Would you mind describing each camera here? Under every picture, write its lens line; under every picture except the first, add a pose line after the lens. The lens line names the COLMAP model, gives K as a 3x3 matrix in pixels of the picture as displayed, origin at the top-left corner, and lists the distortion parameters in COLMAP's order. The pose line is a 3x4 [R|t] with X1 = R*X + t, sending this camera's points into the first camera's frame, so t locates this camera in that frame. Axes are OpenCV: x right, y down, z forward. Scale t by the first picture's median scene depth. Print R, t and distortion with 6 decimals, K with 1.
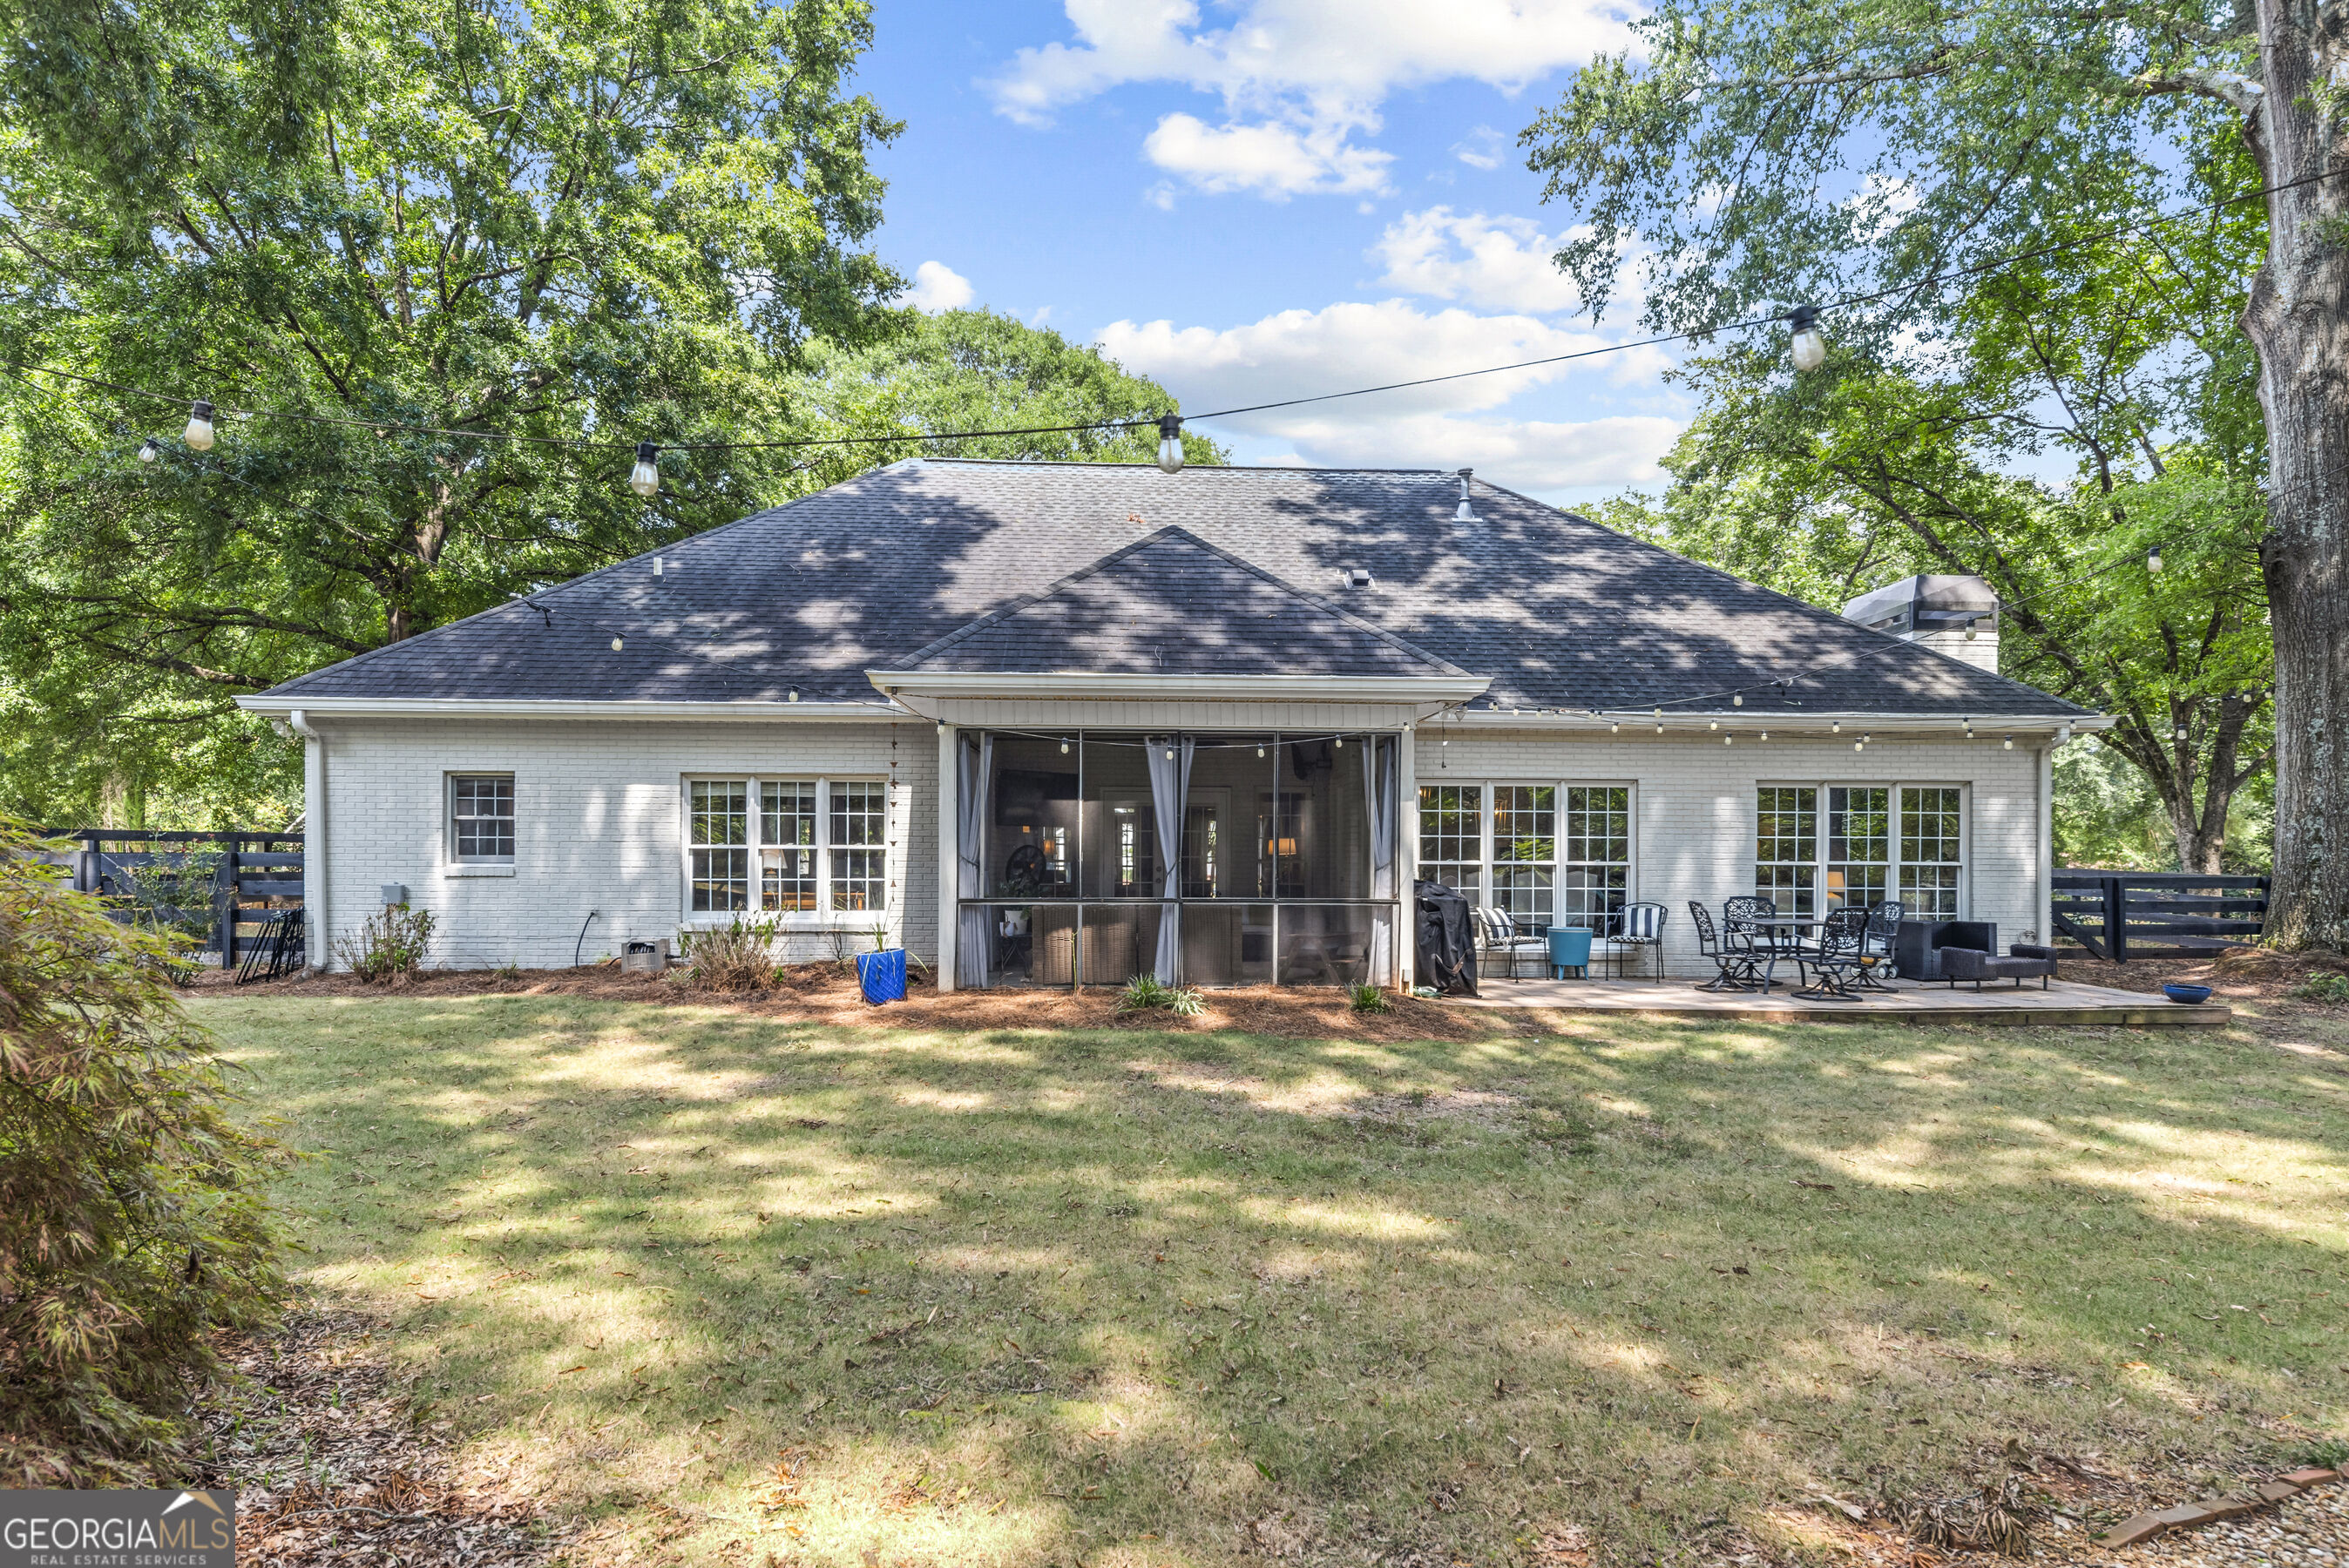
lens RADIAL K [[1313.3, 0, 1178.4], [0, 1313.3, 847.6], [0, 0, 1]] dist [0.002541, 0.000691]
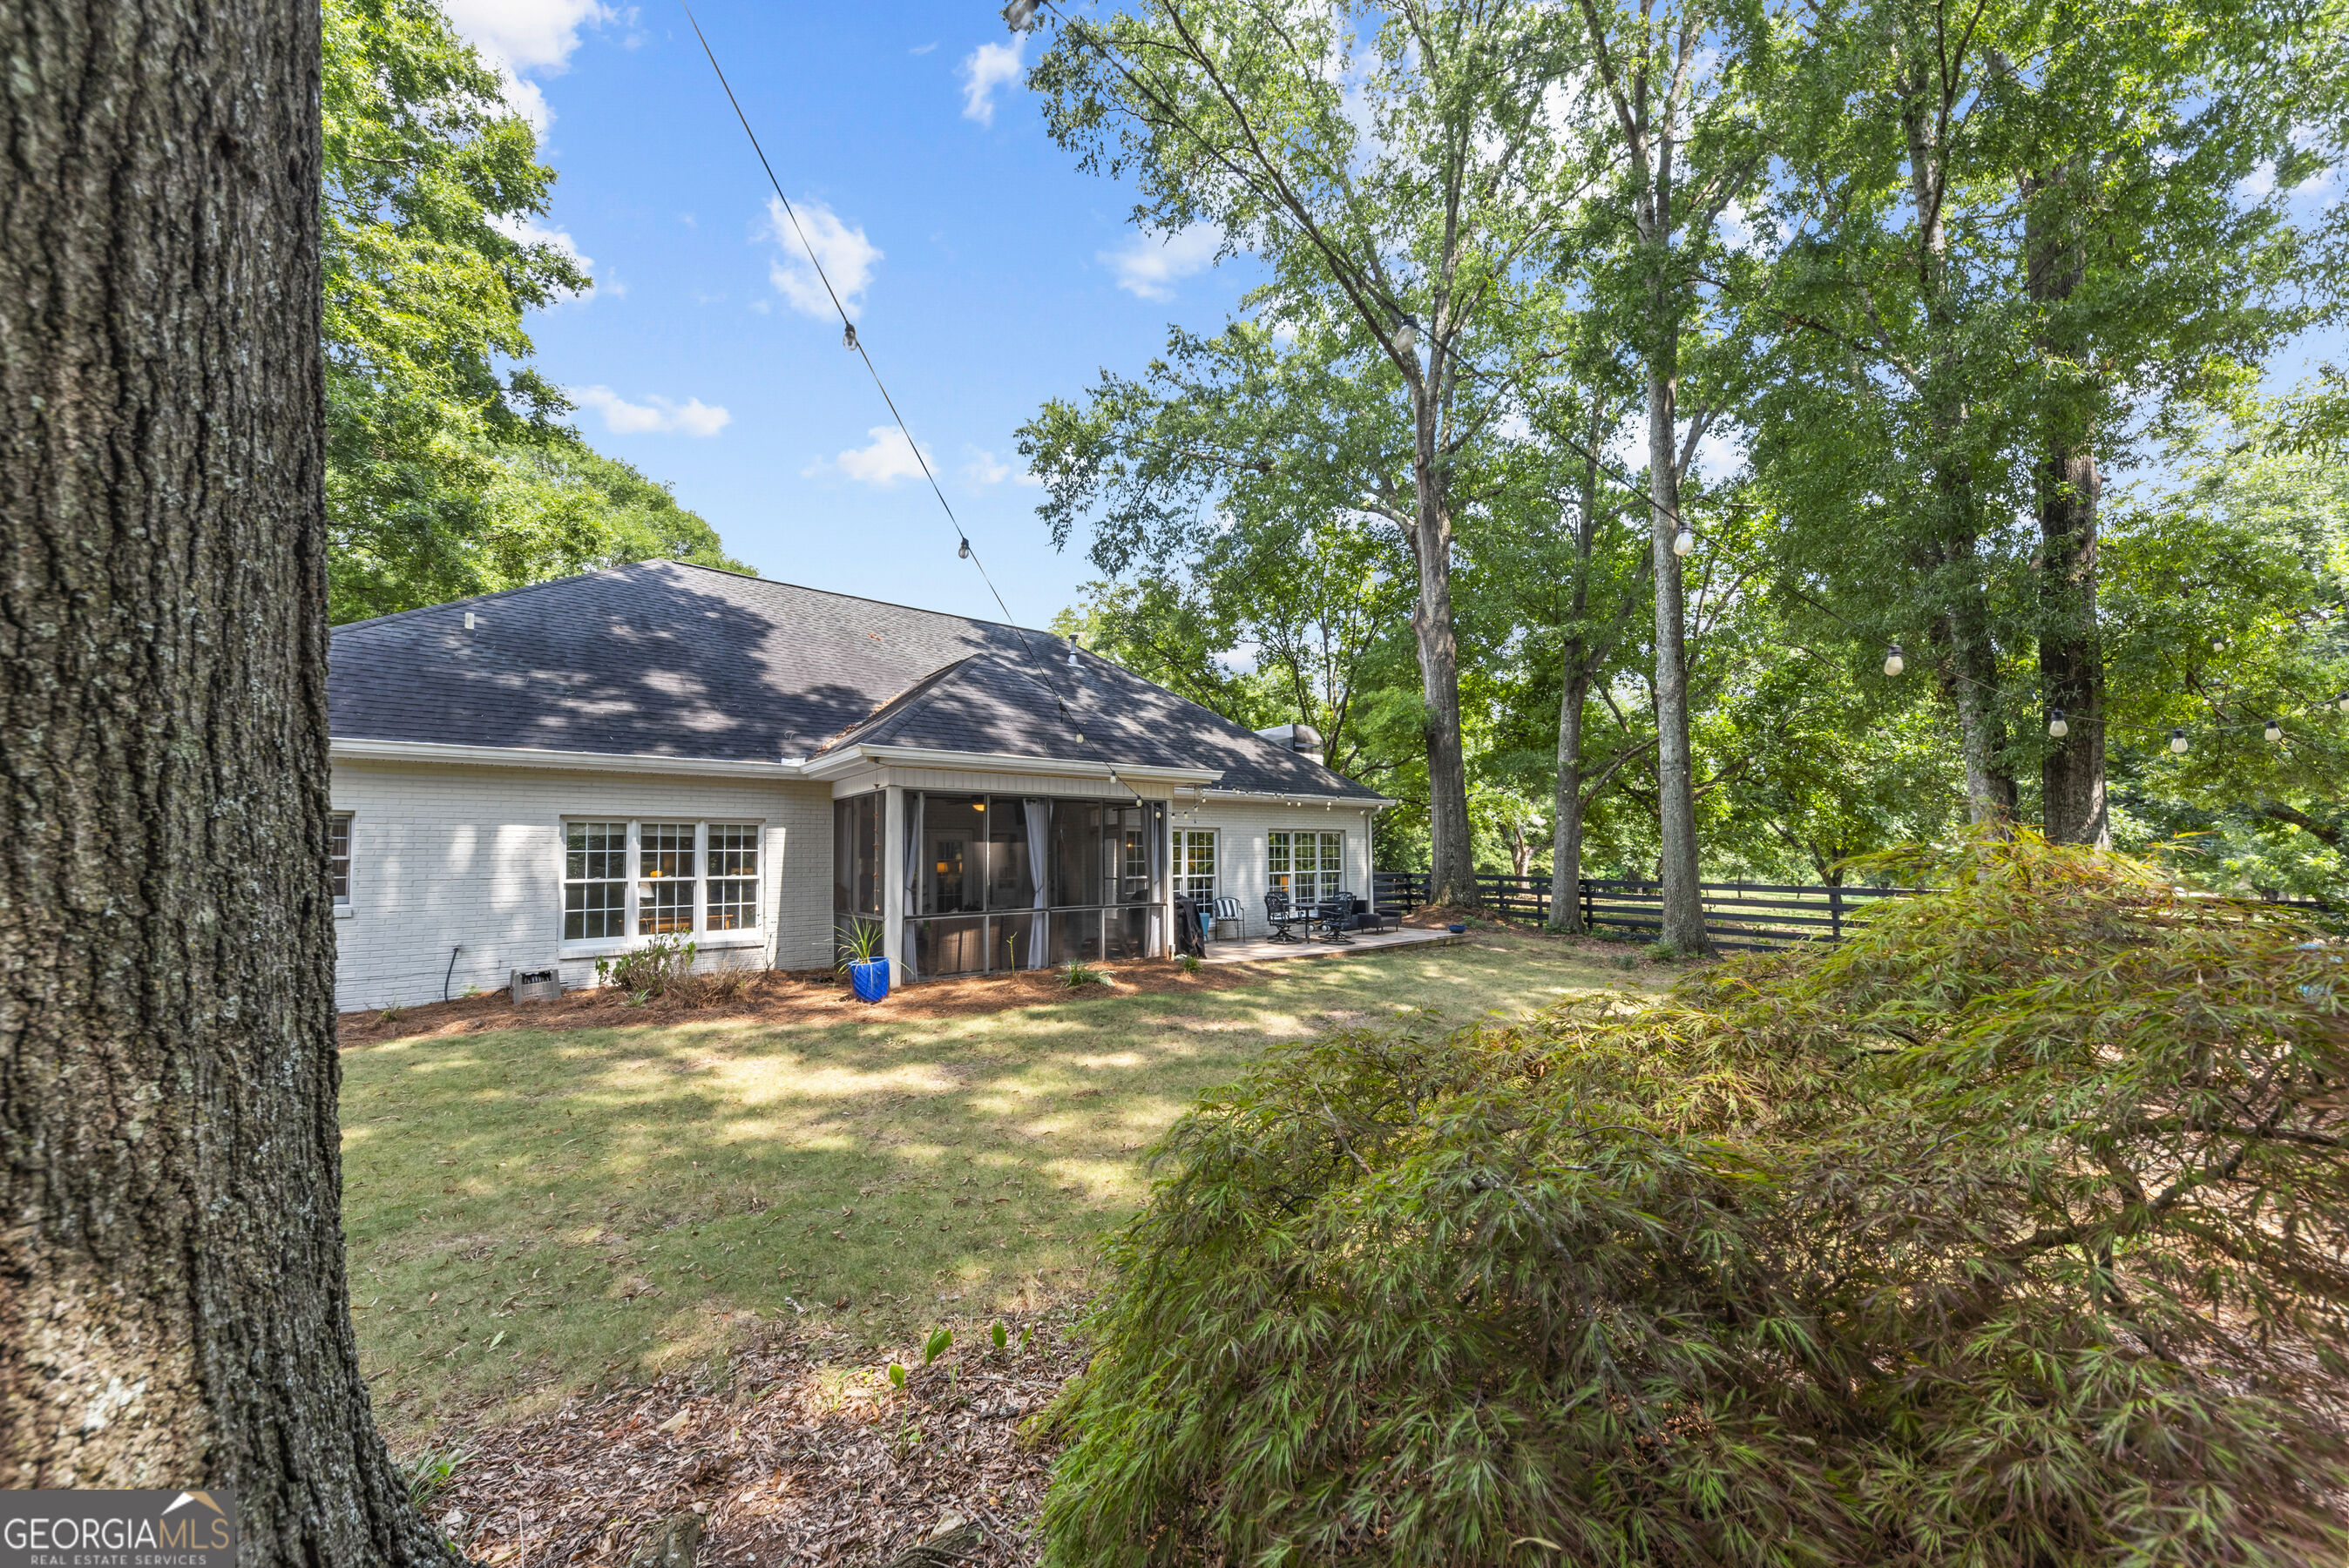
lens RADIAL K [[816.1, 0, 1168.1], [0, 816.1, 828.8], [0, 0, 1]] dist [-0.000020, -0.002520]
pose [[0.810083, 0.007467, 0.586267, -0.361544], [0.011437, 0.999527, -0.028533, -0.019441], [-0.586203, 0.029819, 0.809615, 0.143072]]
